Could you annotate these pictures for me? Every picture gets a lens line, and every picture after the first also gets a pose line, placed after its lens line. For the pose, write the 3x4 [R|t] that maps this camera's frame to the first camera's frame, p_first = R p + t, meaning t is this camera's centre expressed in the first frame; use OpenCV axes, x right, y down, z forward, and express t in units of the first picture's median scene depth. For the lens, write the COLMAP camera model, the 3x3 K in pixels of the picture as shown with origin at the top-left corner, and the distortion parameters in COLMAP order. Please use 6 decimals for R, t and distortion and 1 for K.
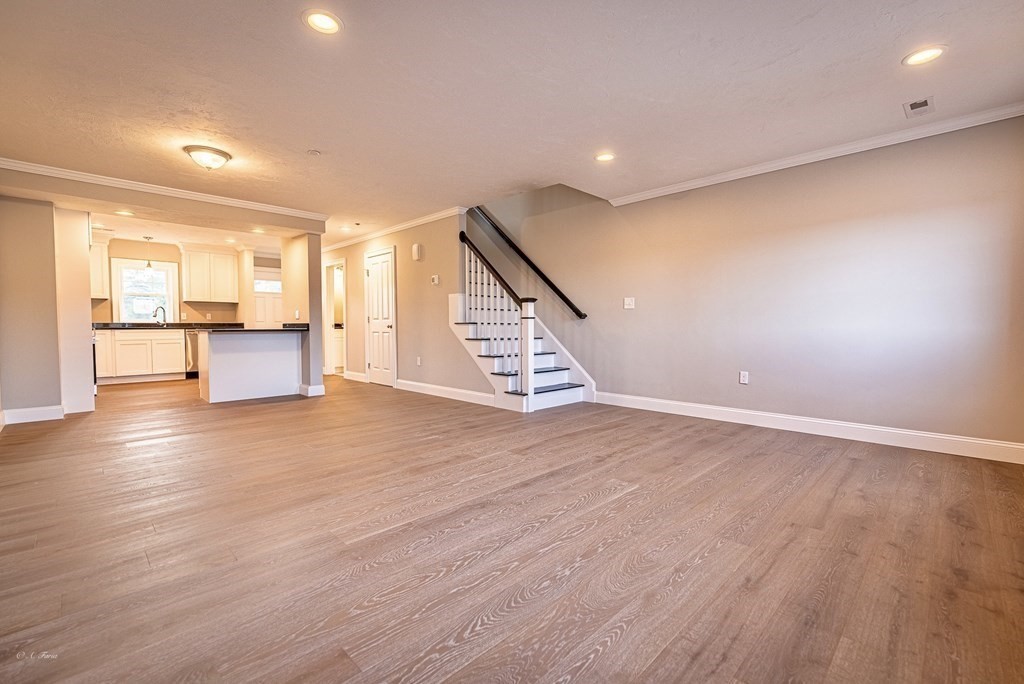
lens RADIAL K [[443.0, 0, 508.6], [0, 443.0, 345.0], [0, 0, 1]] dist [-0.002110, 0.000800]
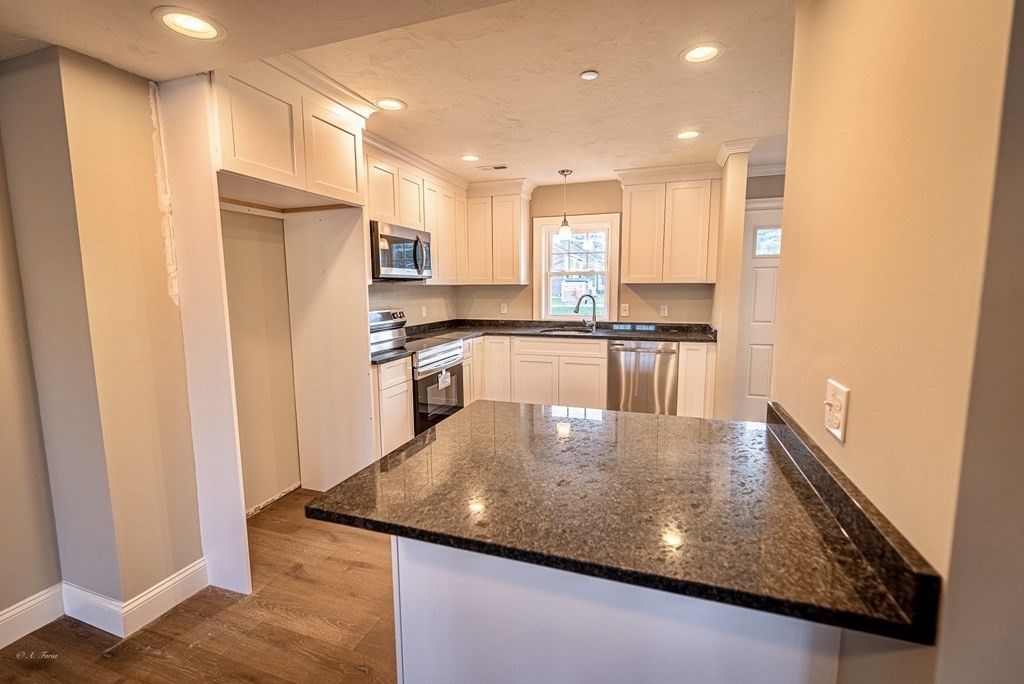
lens RADIAL K [[443.0, 0, 516.0], [0, 443.0, 339.0], [0, 0, 1]] dist [-0.002110, 0.000800]
pose [[0.452652, 0.103591, -0.885650, -0.811930], [-0.035088, 0.994529, 0.098393, -0.213135], [0.890997, -0.013462, 0.453810, 1.697122]]
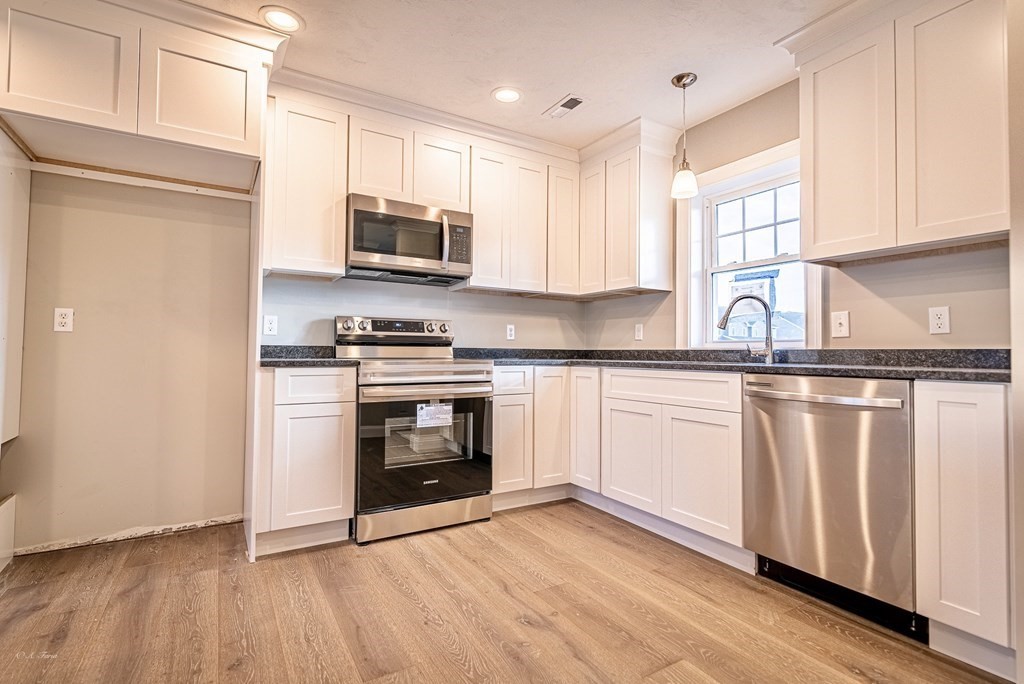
lens RADIAL K [[495.7, 0, 516.5], [0, 495.7, 337.8], [0, 0, 1]] dist [0.000366, 0.000449]
pose [[-0.226020, -0.033863, -0.973534, -1.104329], [-0.054351, 0.998277, -0.022105, -0.107677], [0.972605, 0.047916, -0.227471, 2.390580]]
